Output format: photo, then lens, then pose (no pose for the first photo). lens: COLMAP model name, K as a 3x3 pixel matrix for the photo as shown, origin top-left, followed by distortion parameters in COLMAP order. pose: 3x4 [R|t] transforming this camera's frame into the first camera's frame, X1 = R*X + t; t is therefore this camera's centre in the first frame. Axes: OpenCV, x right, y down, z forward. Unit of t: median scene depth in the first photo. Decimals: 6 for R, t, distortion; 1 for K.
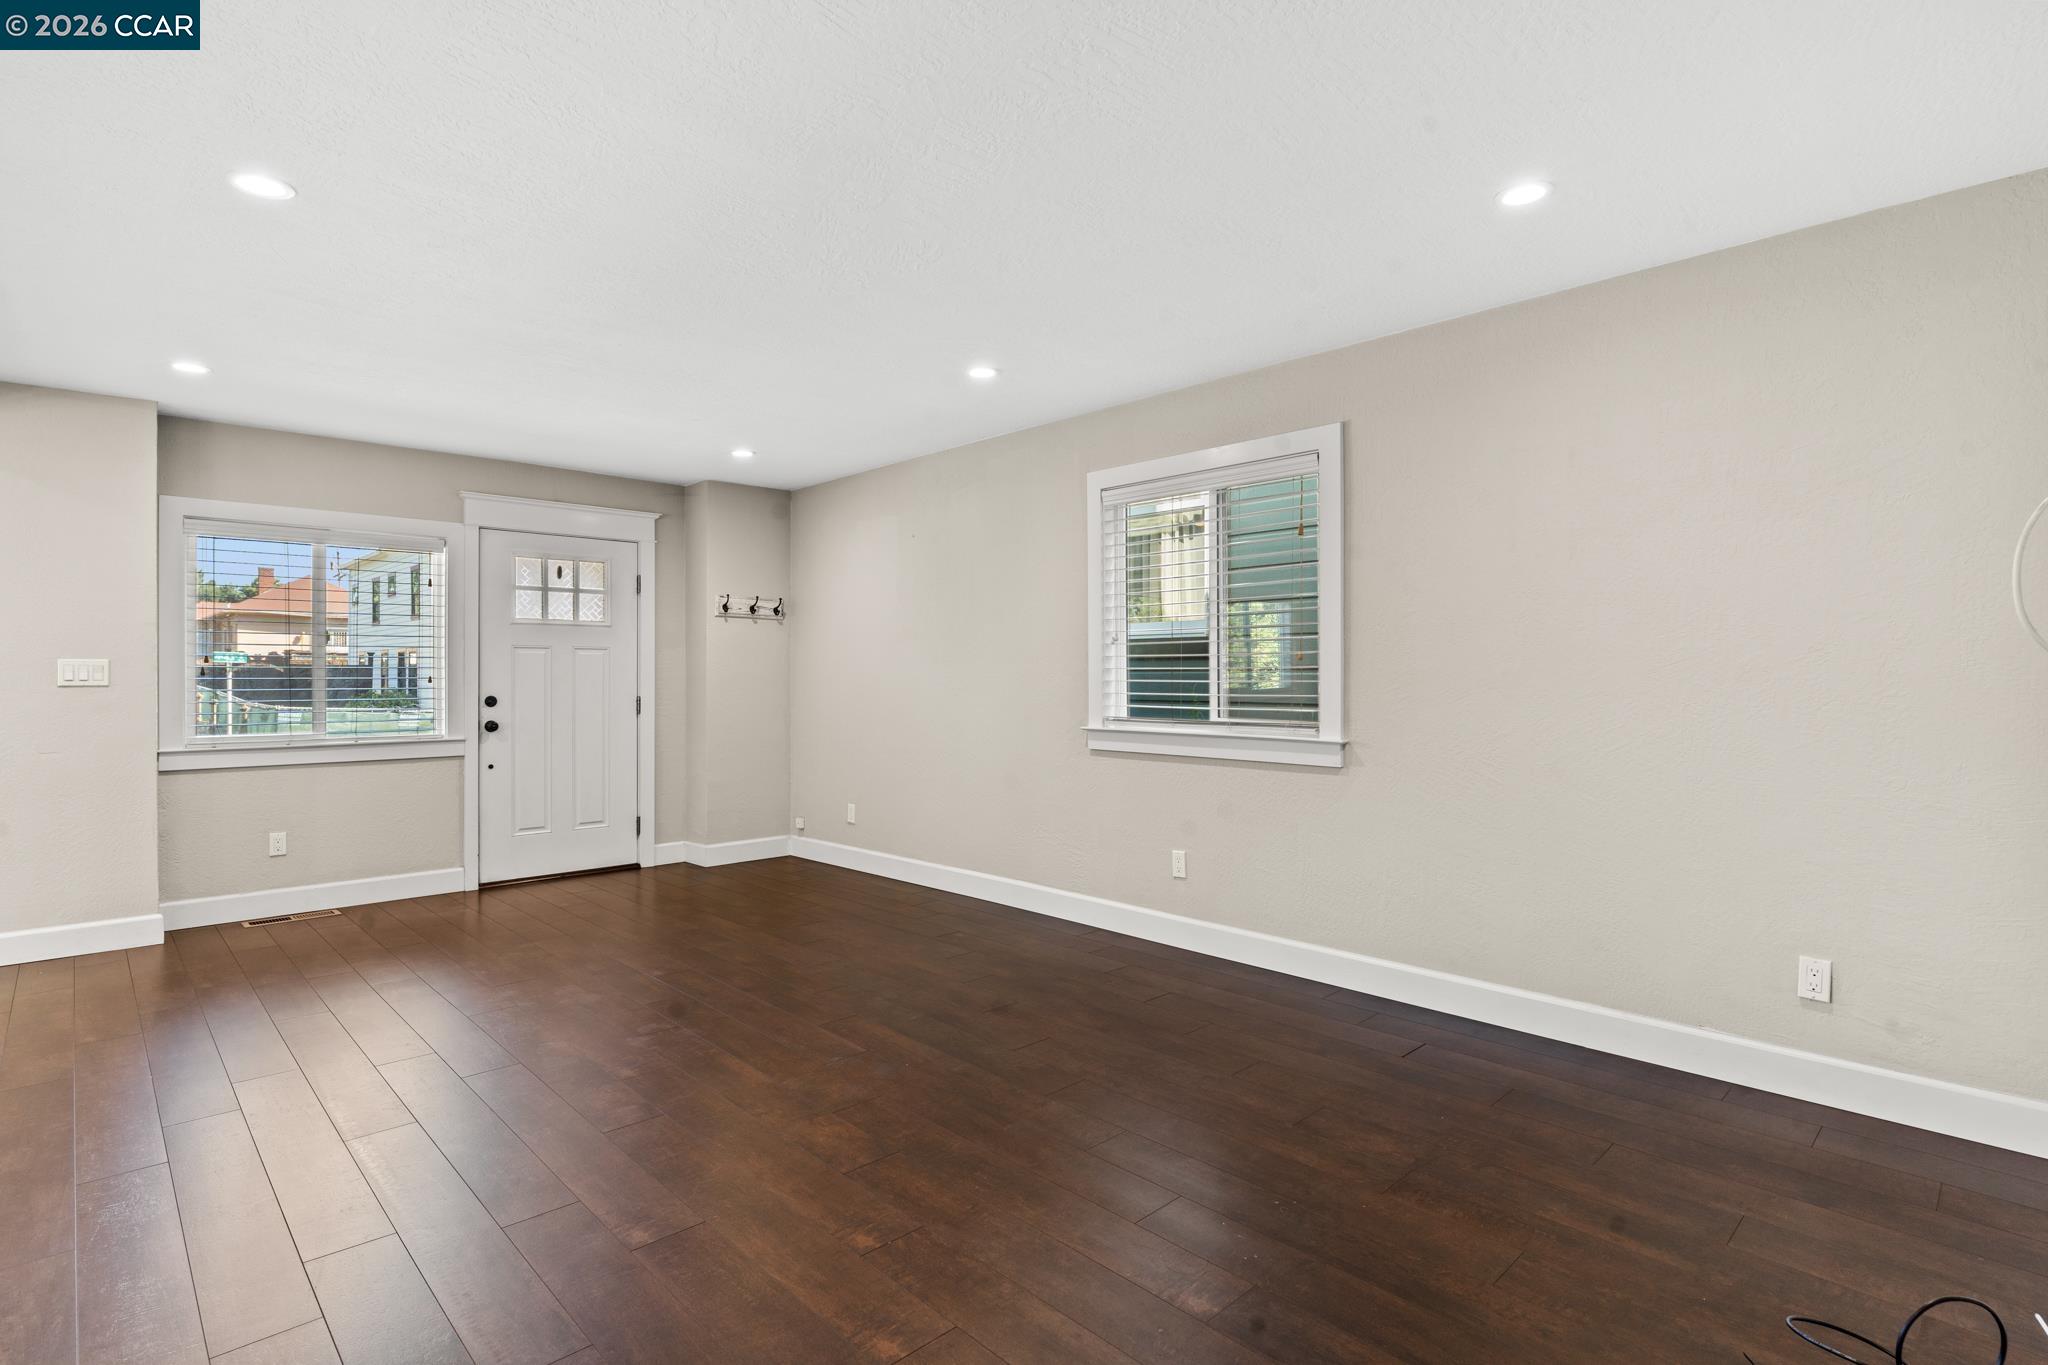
lens RADIAL K [[1074.0, 0, 1024.0], [0, 1074.0, 682.5], [0, 0, 1]] dist [-0.001120, -0.000085]
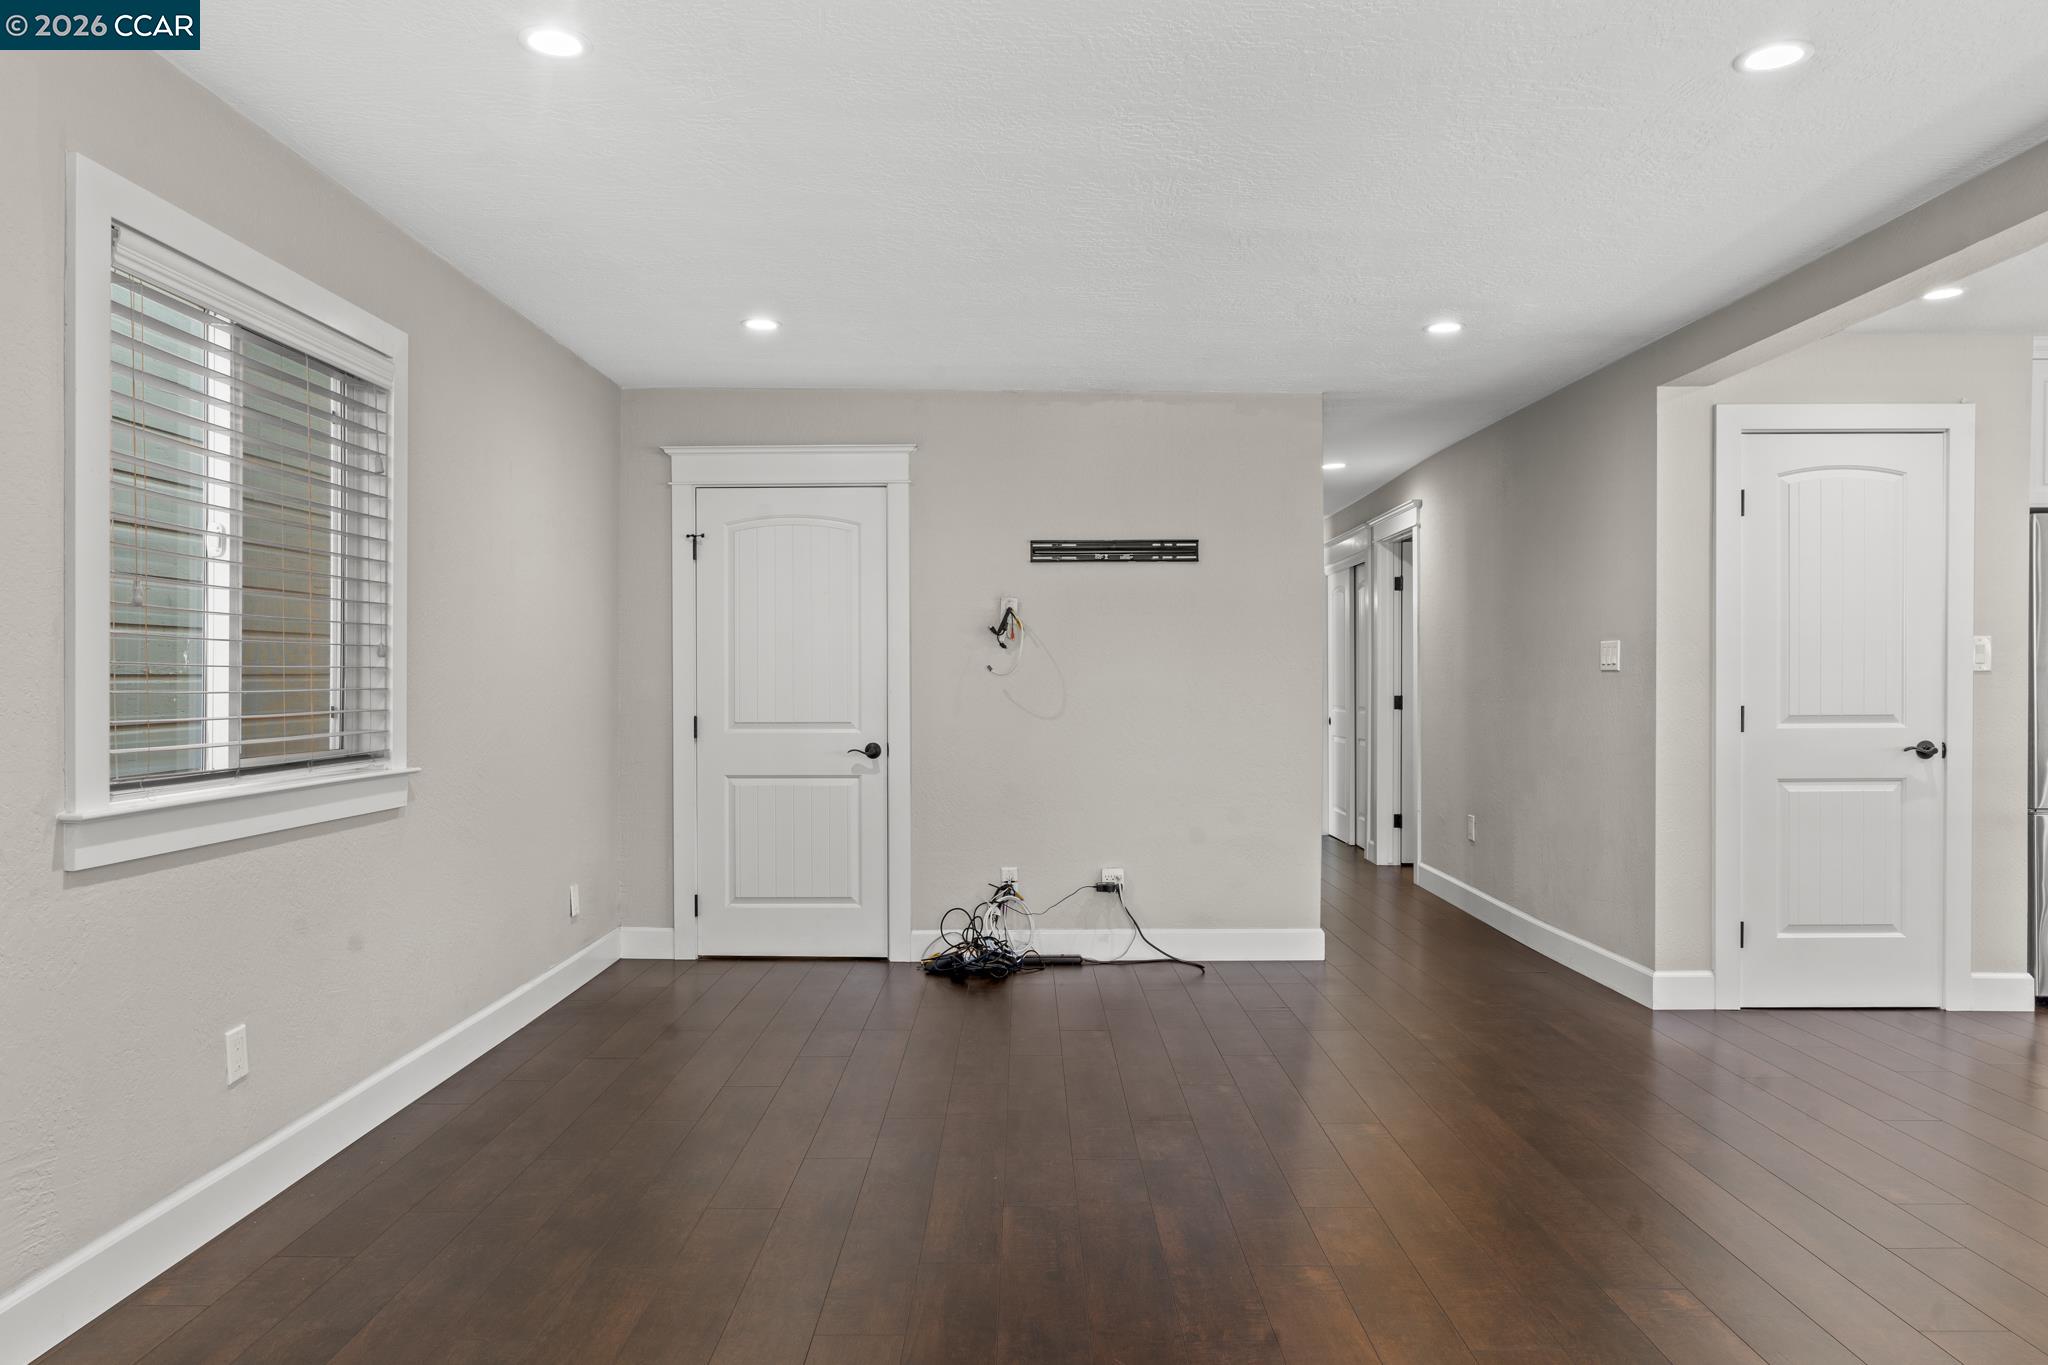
lens RADIAL K [[1376.7, 0, 1024.0], [0, 1376.7, 682.5], [0, 0, 1]] dist [-0.003579, 0.000749]
pose [[-0.742949, -0.000425, 0.669348, -0.652760], [0.003904, 0.999980, 0.004969, -0.009111], [-0.669337, 0.006305, -0.742933, 1.418242]]
